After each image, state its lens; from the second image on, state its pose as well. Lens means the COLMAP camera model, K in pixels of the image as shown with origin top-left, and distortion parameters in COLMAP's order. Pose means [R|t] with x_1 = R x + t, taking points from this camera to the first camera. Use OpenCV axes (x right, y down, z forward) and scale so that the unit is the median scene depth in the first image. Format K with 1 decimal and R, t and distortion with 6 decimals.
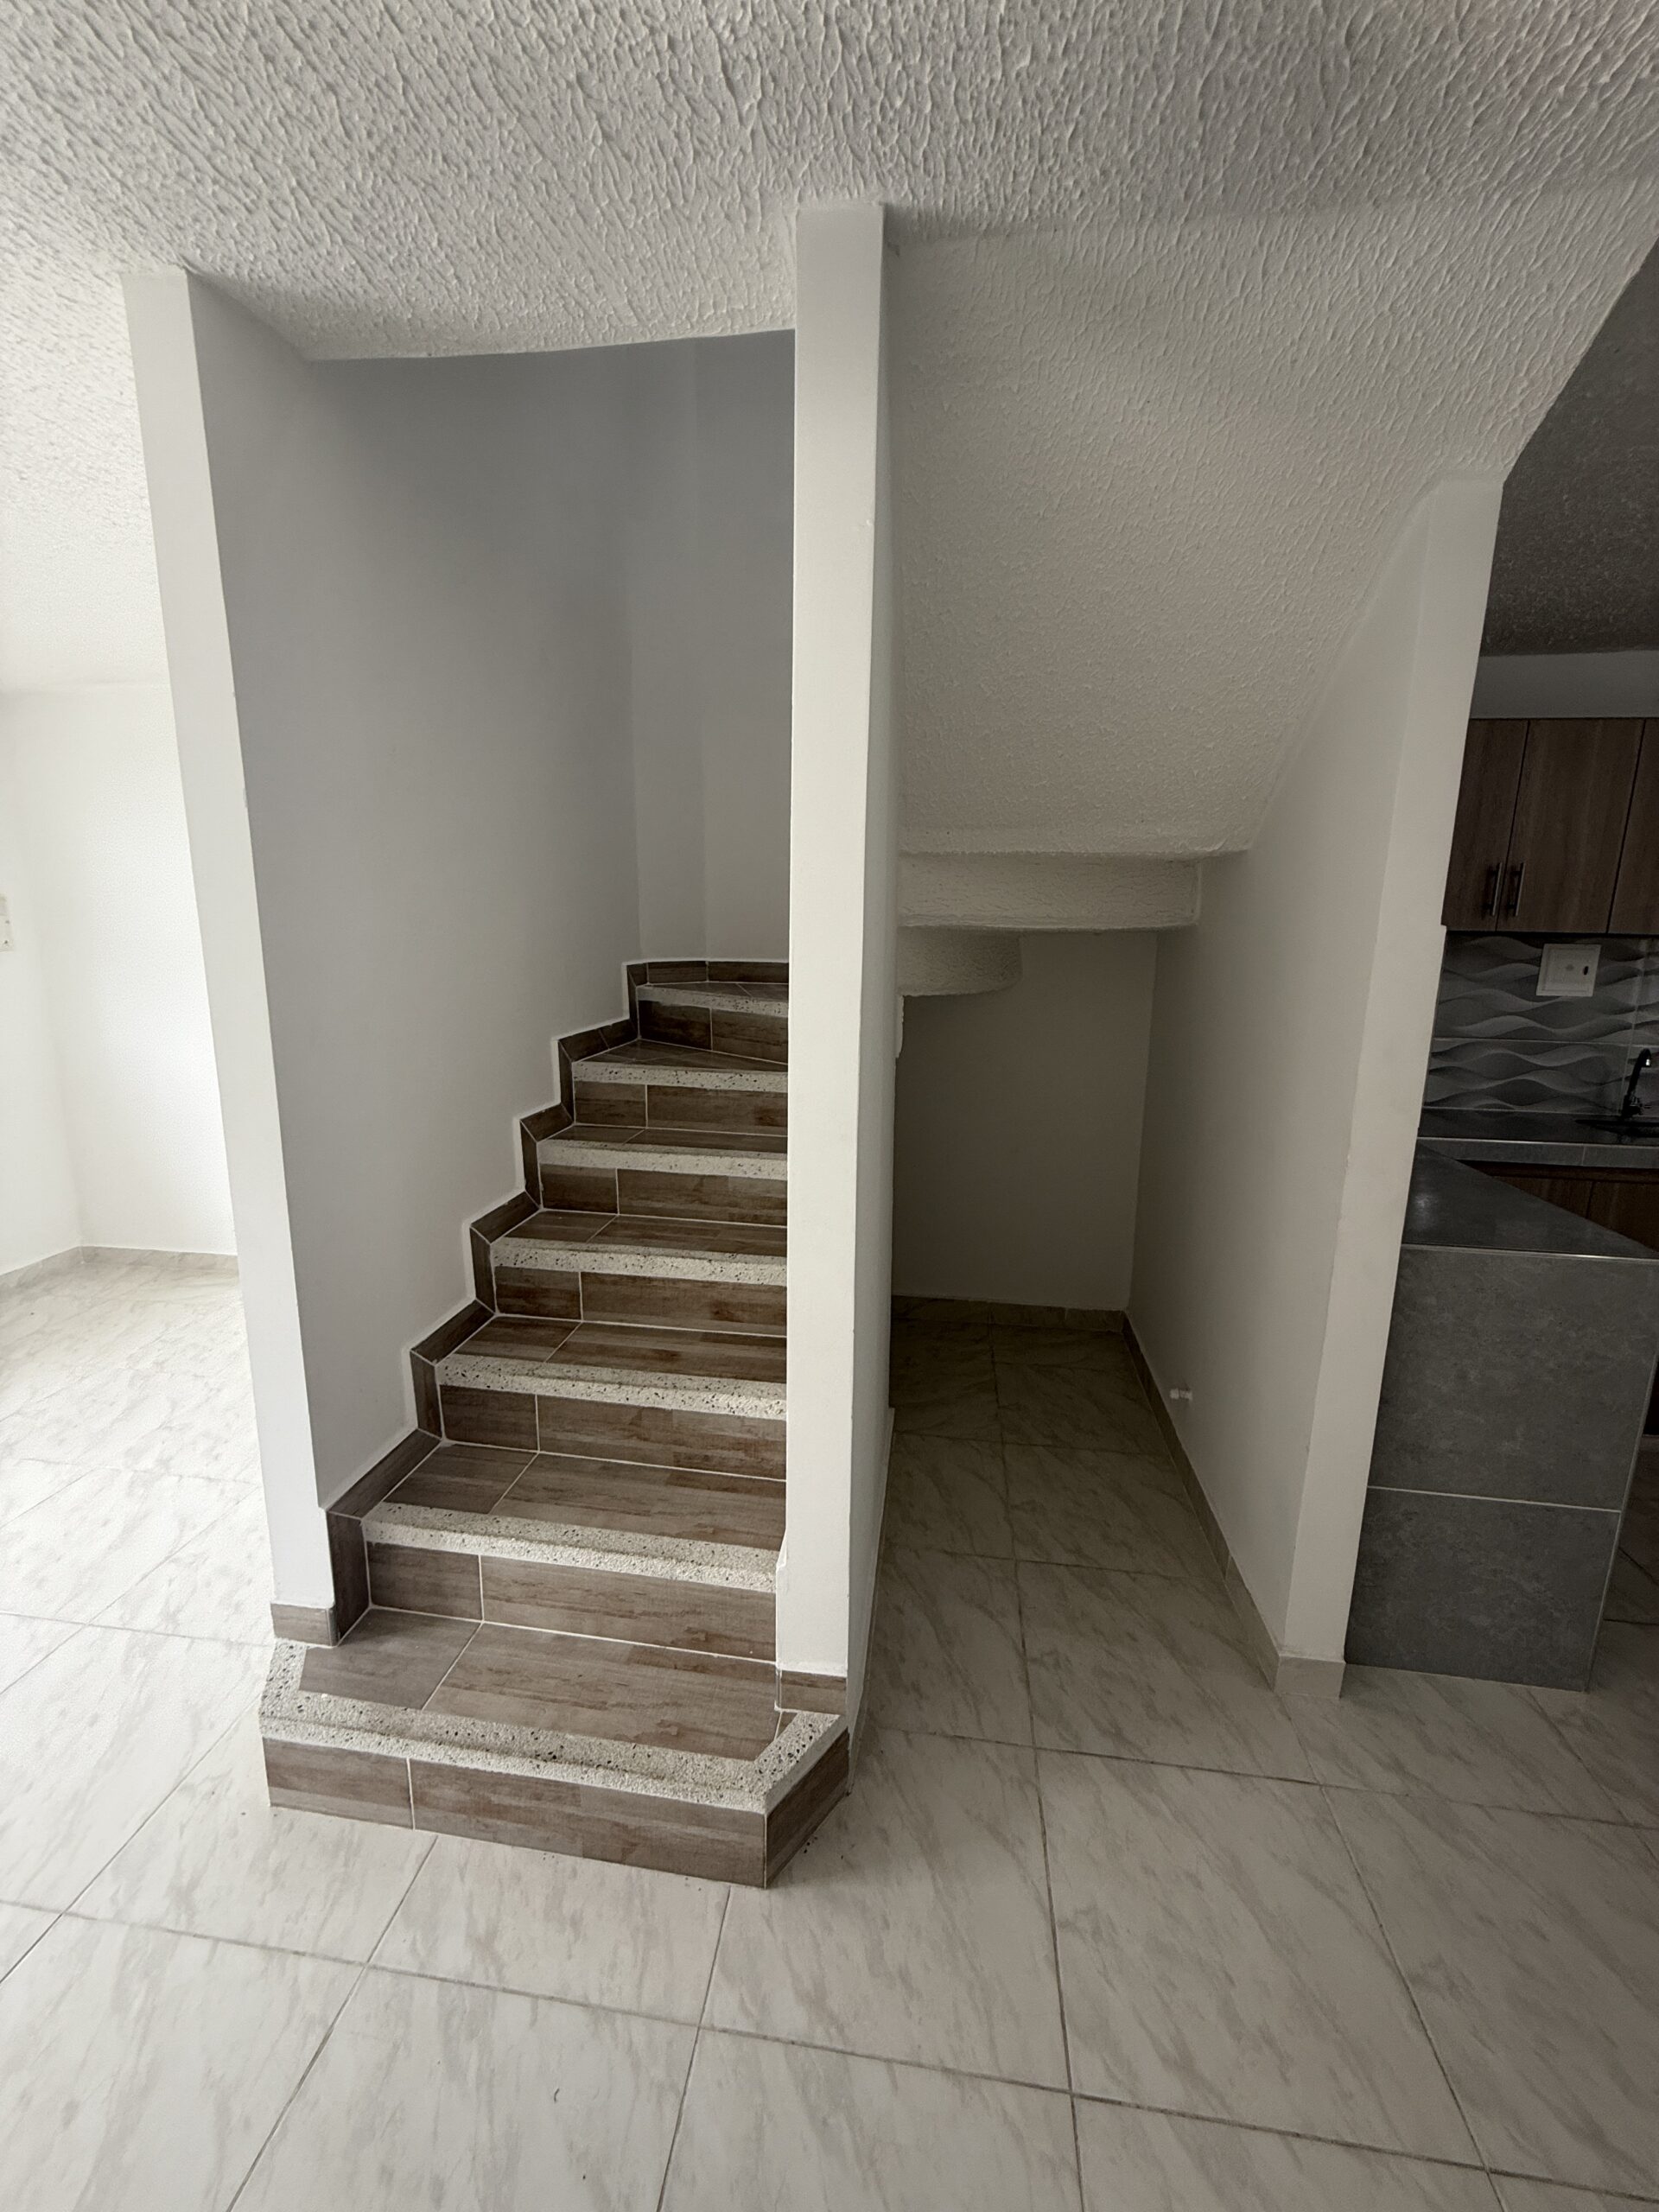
lens RADIAL K [[896.4, 0, 824.1], [0, 896.4, 1093.5], [0, 0, 1]] dist [0.000170, 0.000525]
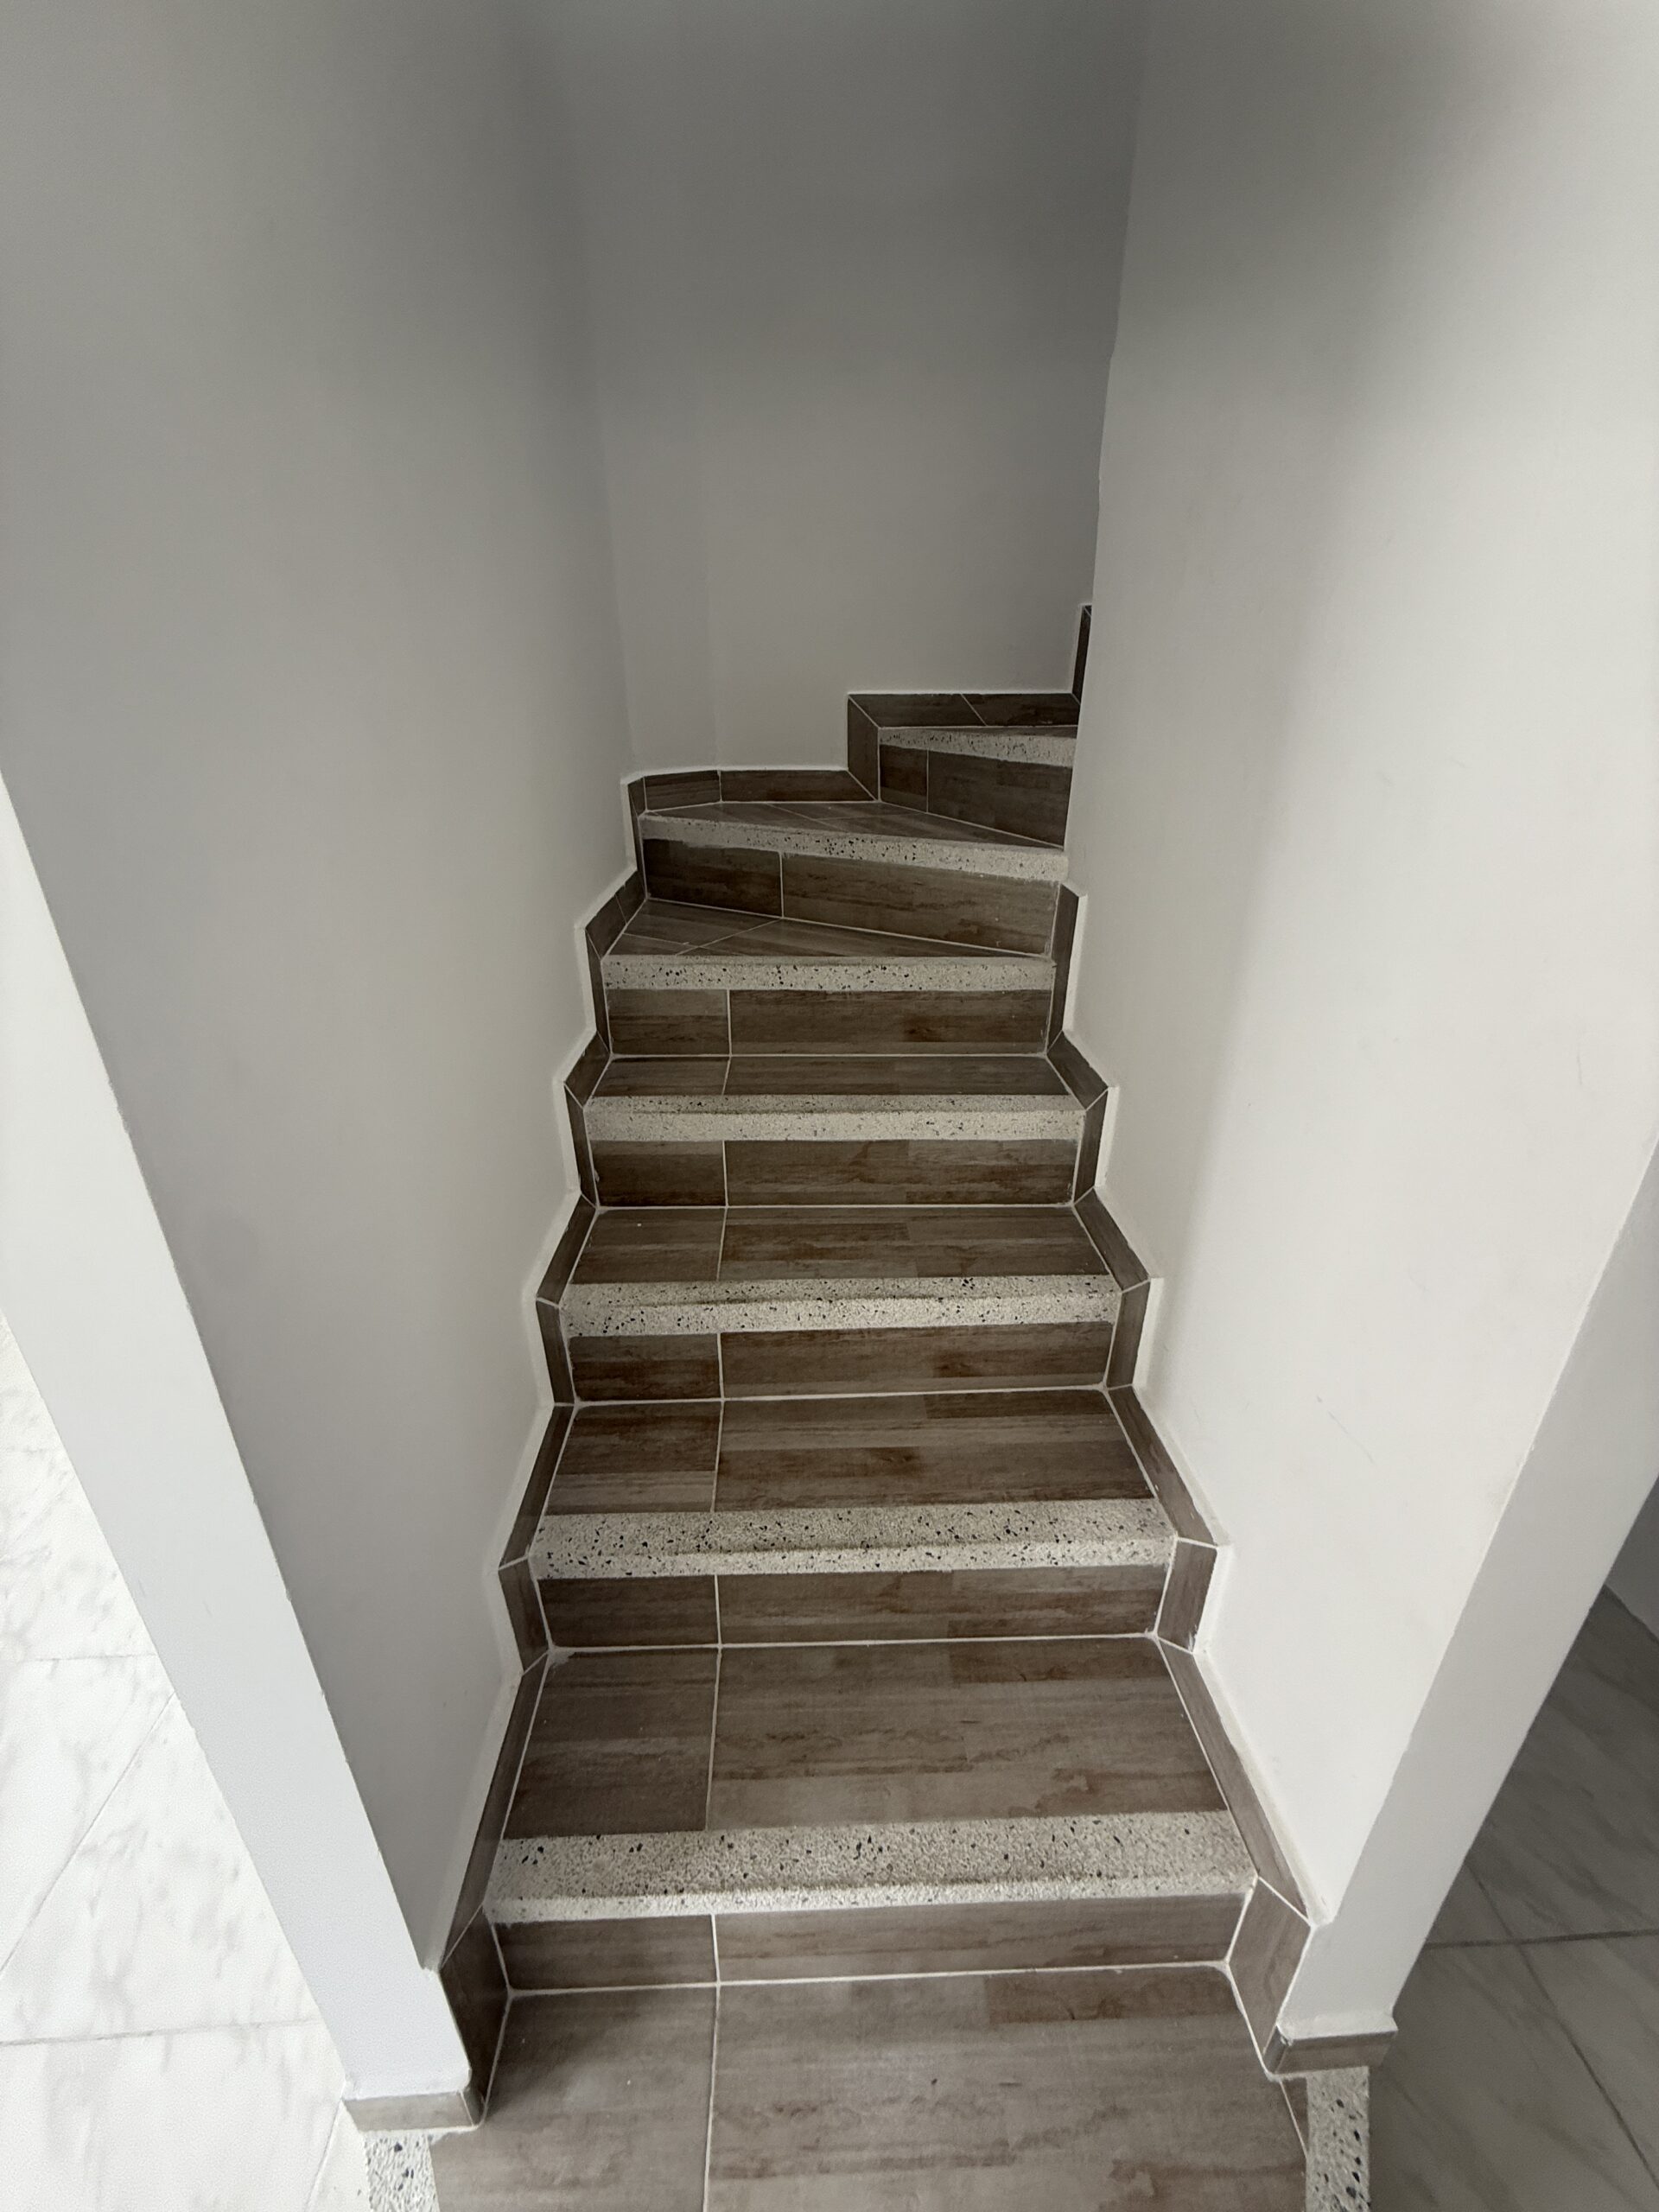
lens RADIAL K [[896.4, 0, 831.6], [0, 896.4, 1105.7], [0, 0, 1]] dist [0.000170, 0.000525]
pose [[0.982704, -0.086992, 0.163480, -0.288718], [0.046826, 0.970835, 0.235130, -0.091527], [-0.179167, -0.223408, 0.958117, 0.446740]]
